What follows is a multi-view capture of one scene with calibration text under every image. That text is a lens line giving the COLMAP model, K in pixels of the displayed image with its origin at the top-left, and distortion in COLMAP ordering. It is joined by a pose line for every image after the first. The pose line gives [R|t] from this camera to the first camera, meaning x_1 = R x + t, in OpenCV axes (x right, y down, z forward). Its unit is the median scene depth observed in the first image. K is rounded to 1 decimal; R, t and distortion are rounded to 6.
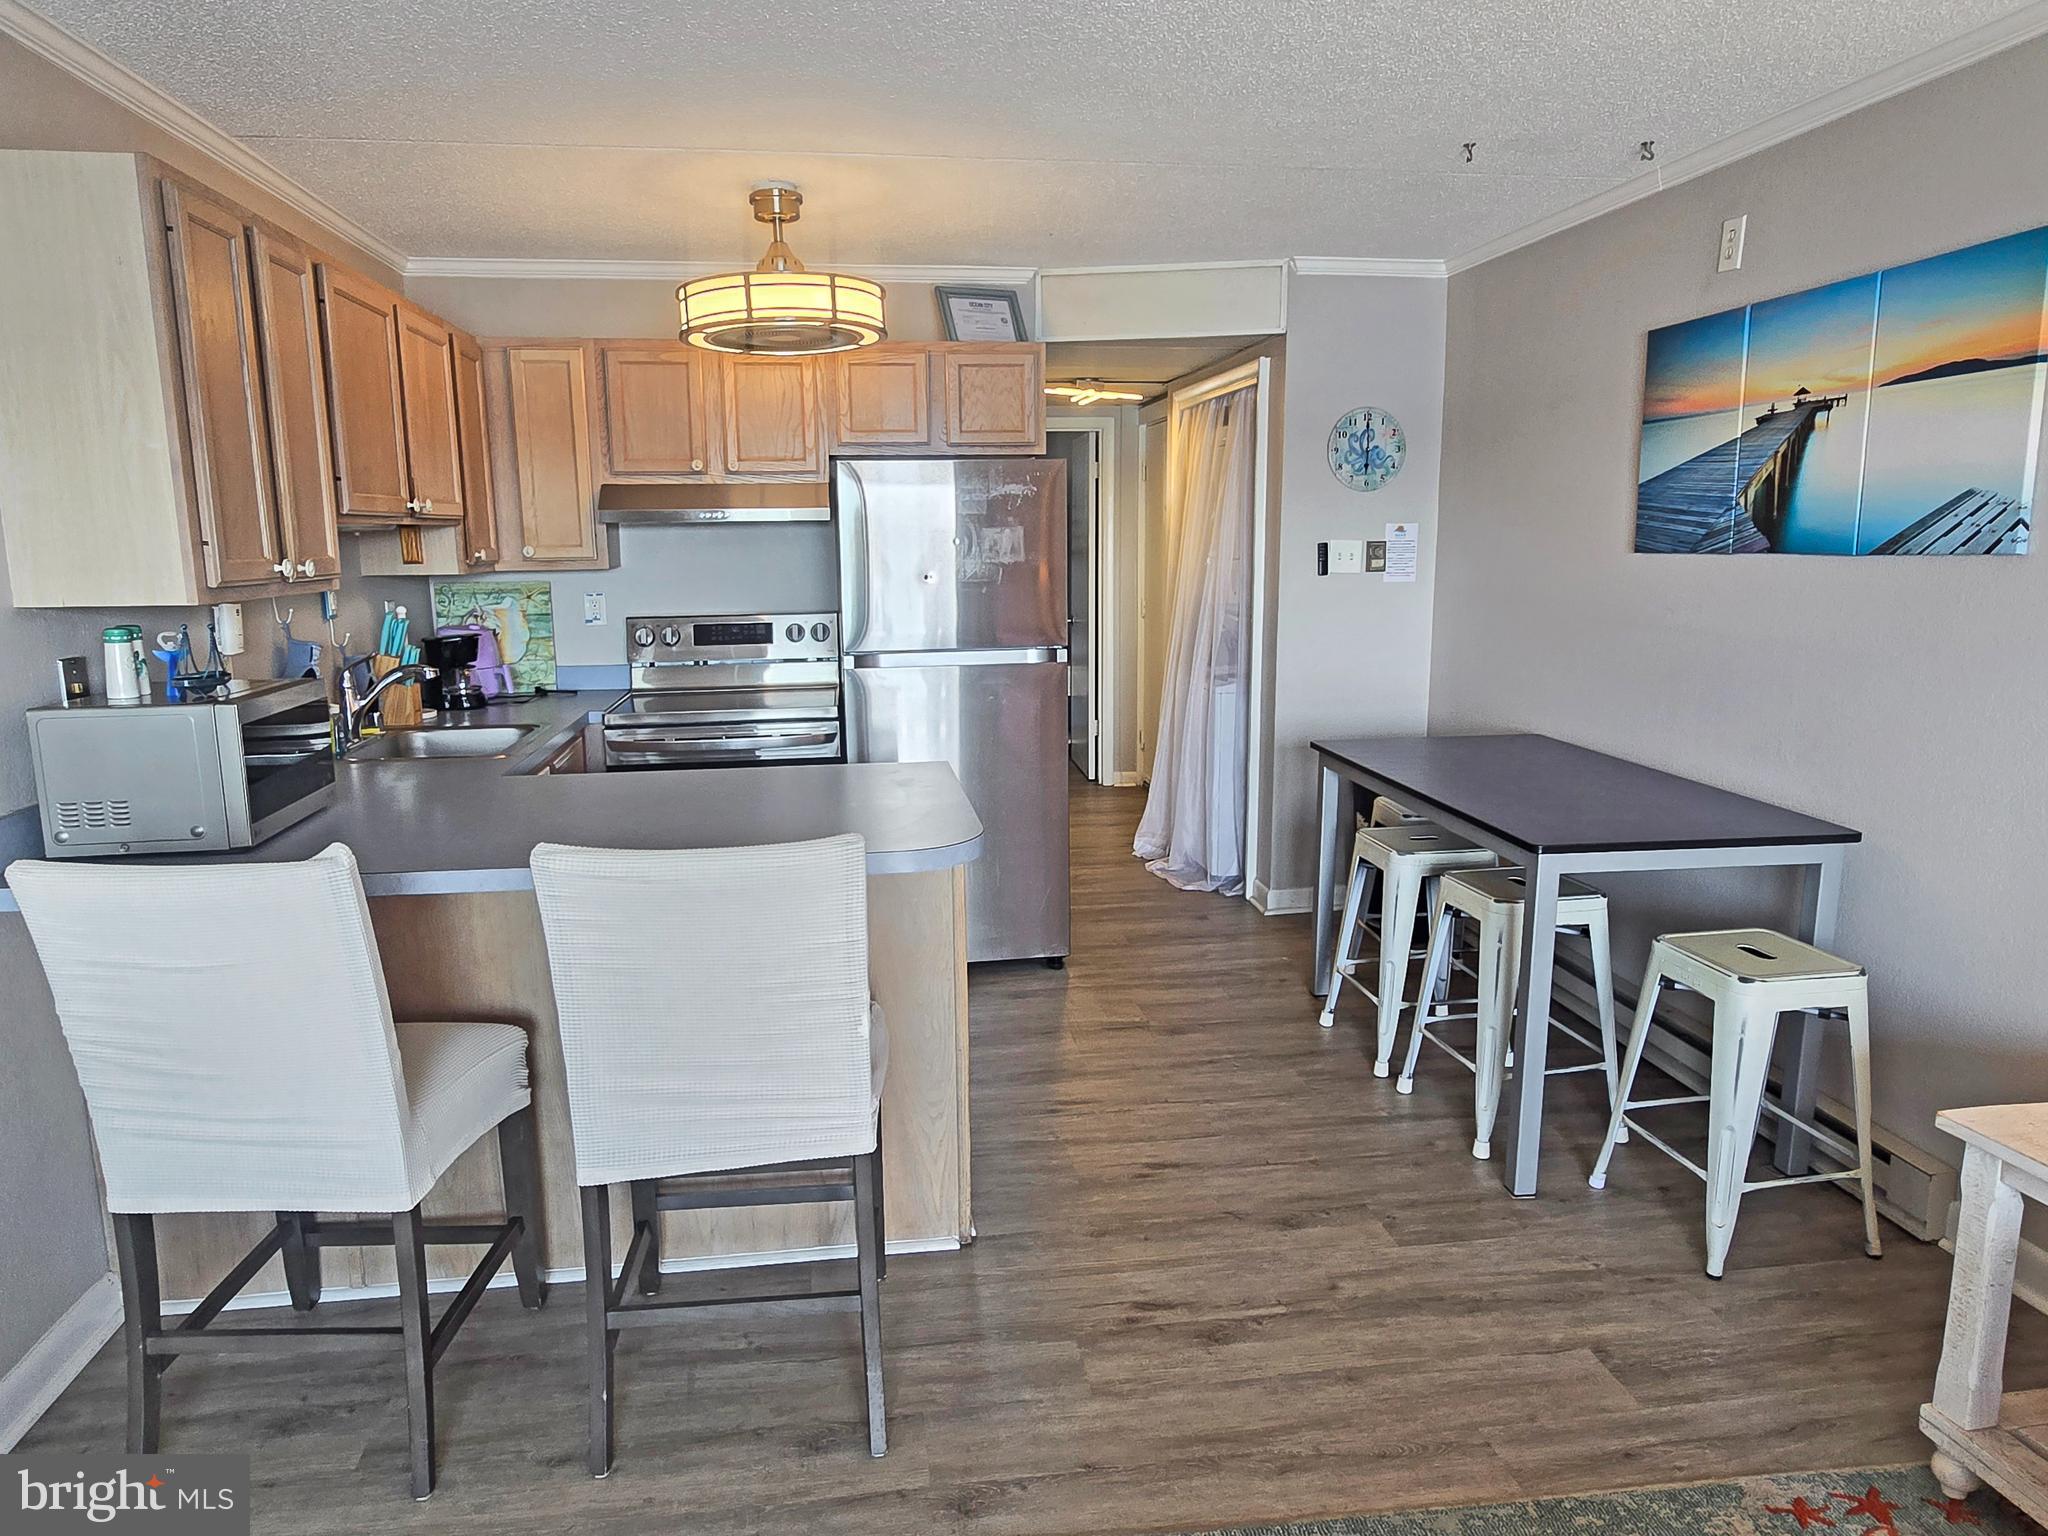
lens RADIAL K [[1292.2, 0, 1014.0], [0, 1292.2, 760.4], [0, 0, 1]] dist [0.001822, -0.004756]
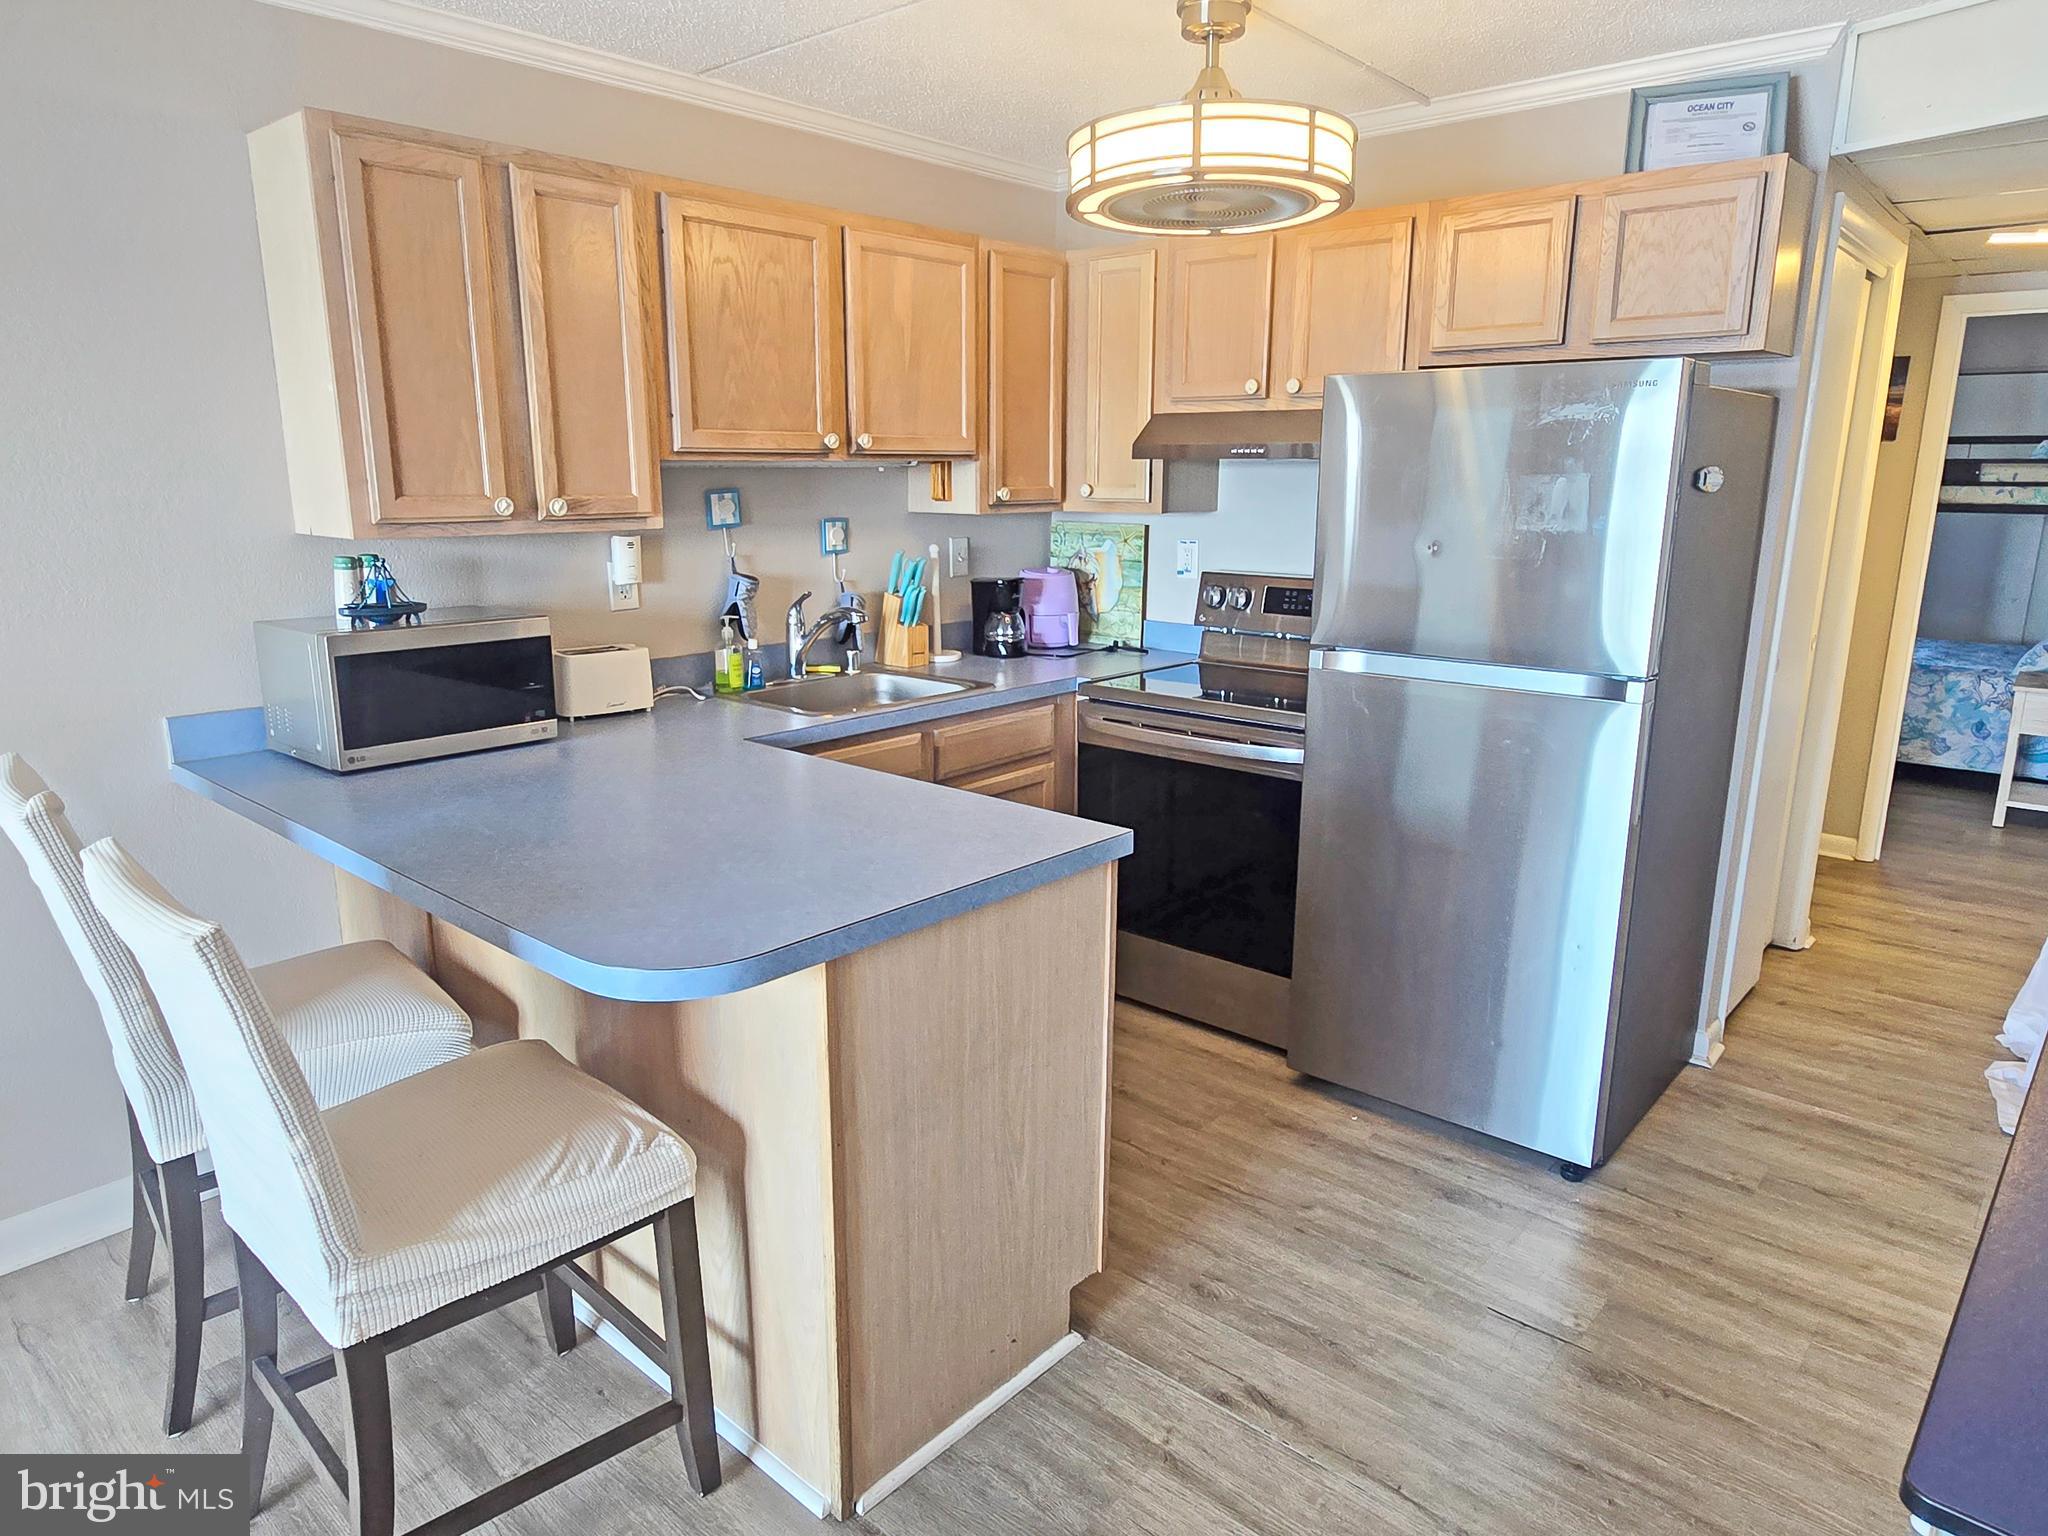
lens RADIAL K [[1292.2, 0, 1014.8], [0, 1292.2, 766.2], [0, 0, 1]] dist [0.001822, -0.004756]
pose [[0.646368, 0.187032, -0.739748, 0.281018], [-0.143167, 0.982002, 0.123186, -0.074835], [0.749474, 0.026284, 0.661512, 0.363647]]
